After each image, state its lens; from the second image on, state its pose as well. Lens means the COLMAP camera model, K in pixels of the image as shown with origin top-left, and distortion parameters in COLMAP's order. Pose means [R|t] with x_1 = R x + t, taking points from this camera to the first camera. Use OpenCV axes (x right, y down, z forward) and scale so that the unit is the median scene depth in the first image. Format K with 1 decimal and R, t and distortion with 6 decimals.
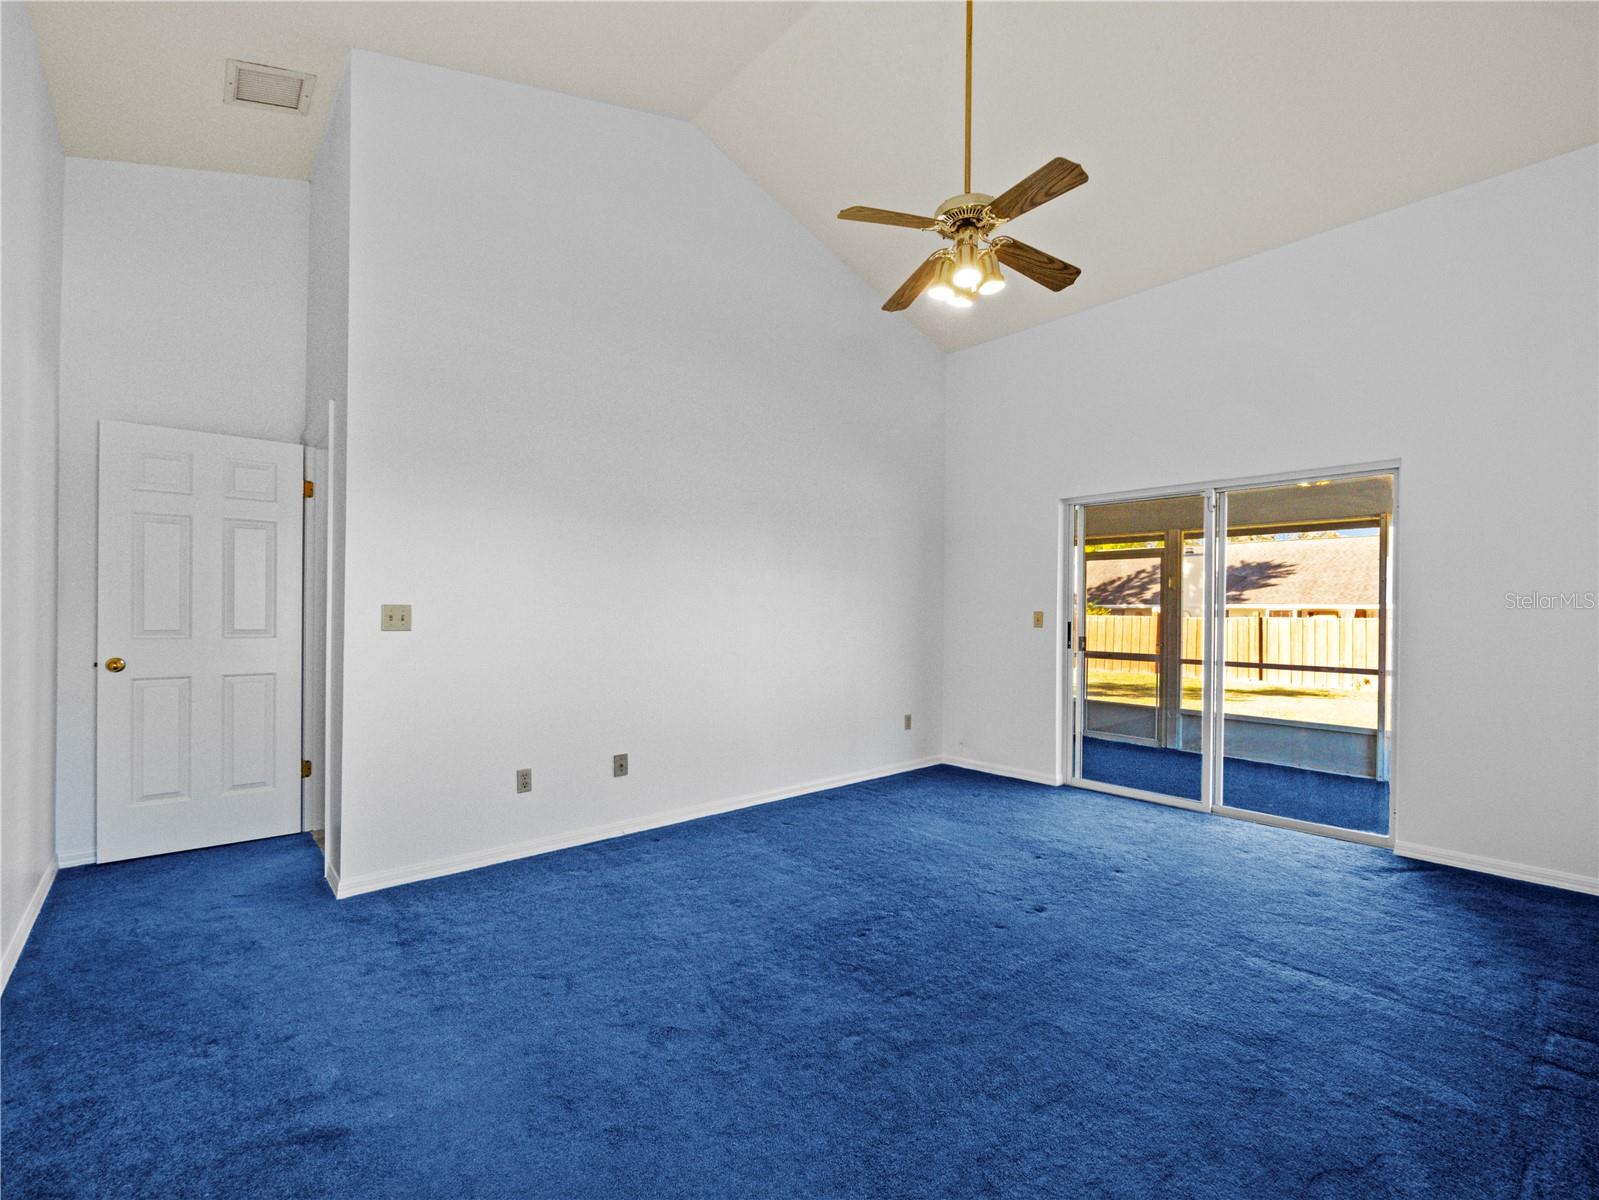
lens RADIAL K [[686.7, 0, 786.5], [0, 686.7, 609.6], [0, 0, 1]] dist [-0.003274, 0.000776]
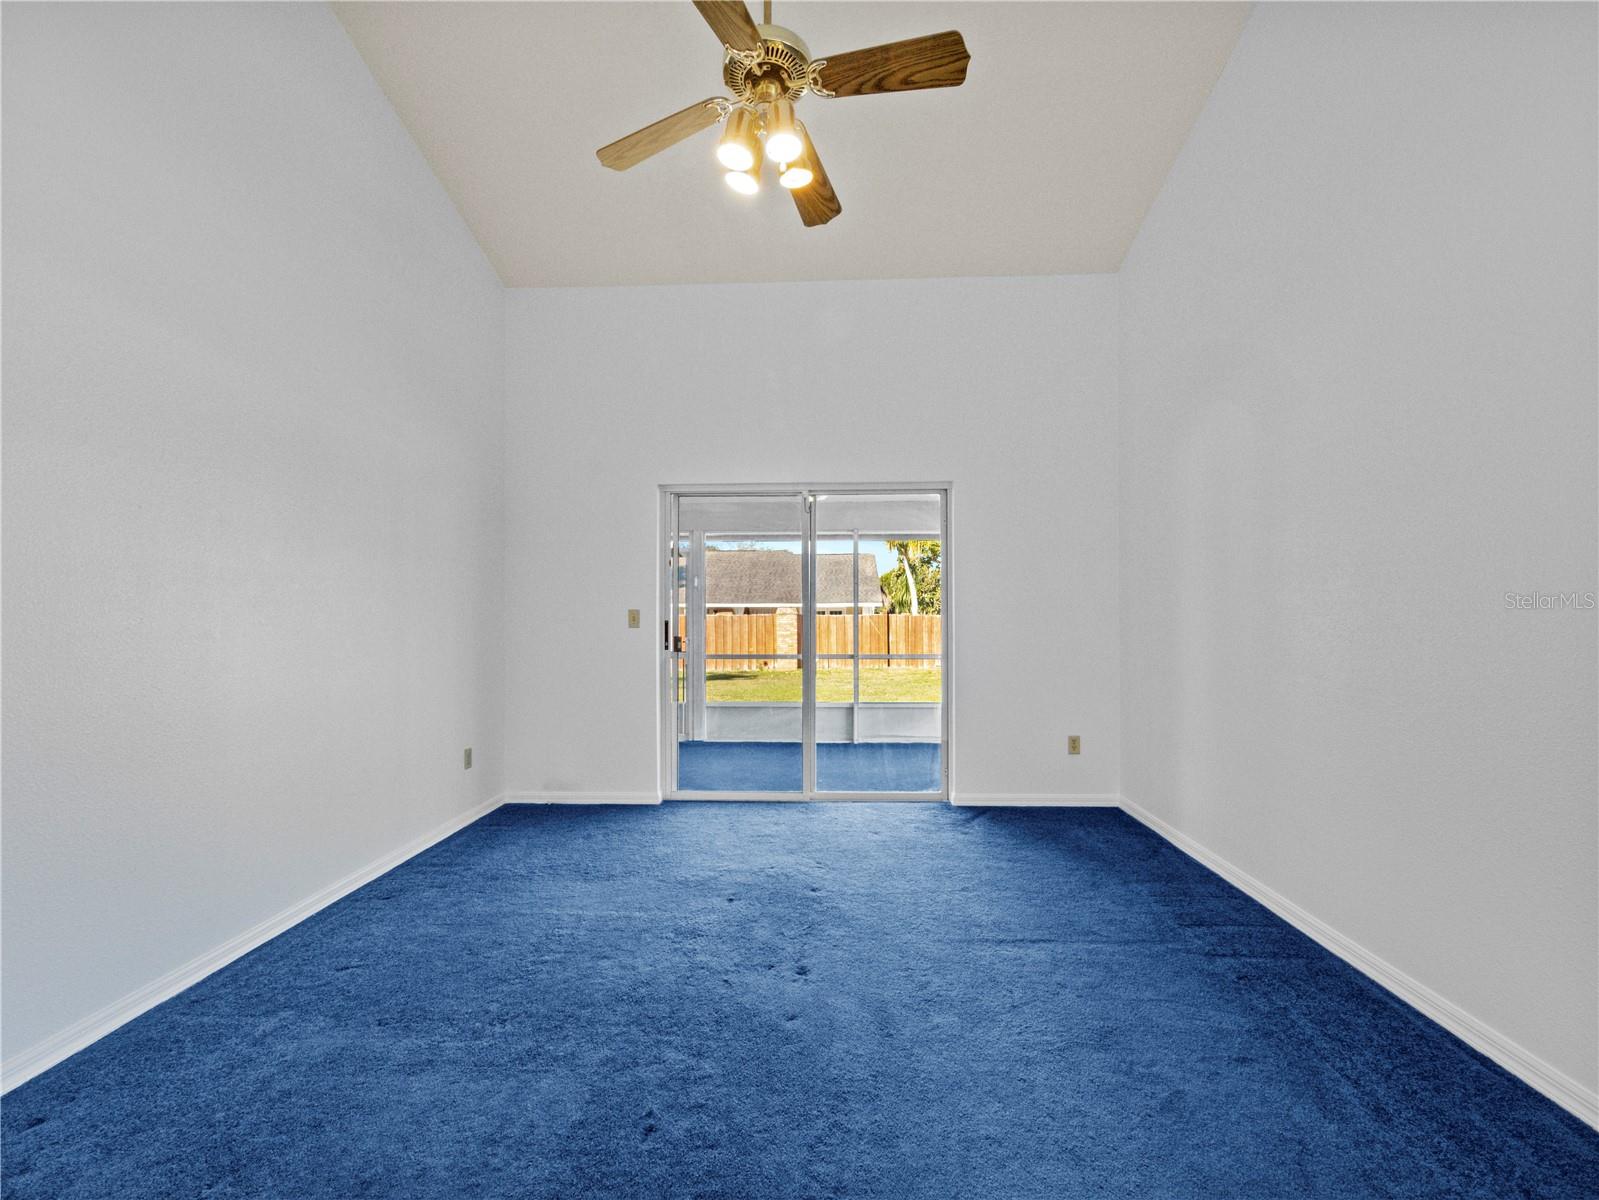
lens RADIAL K [[686.7, 0, 806.8], [0, 686.7, 606.2], [0, 0, 1]] dist [-0.003274, 0.000776]
pose [[0.686709, -0.002422, 0.726928, -0.143027], [0.005755, 0.999981, -0.002105, 0.002393], [-0.726910, 0.005629, 0.686710, 0.279387]]
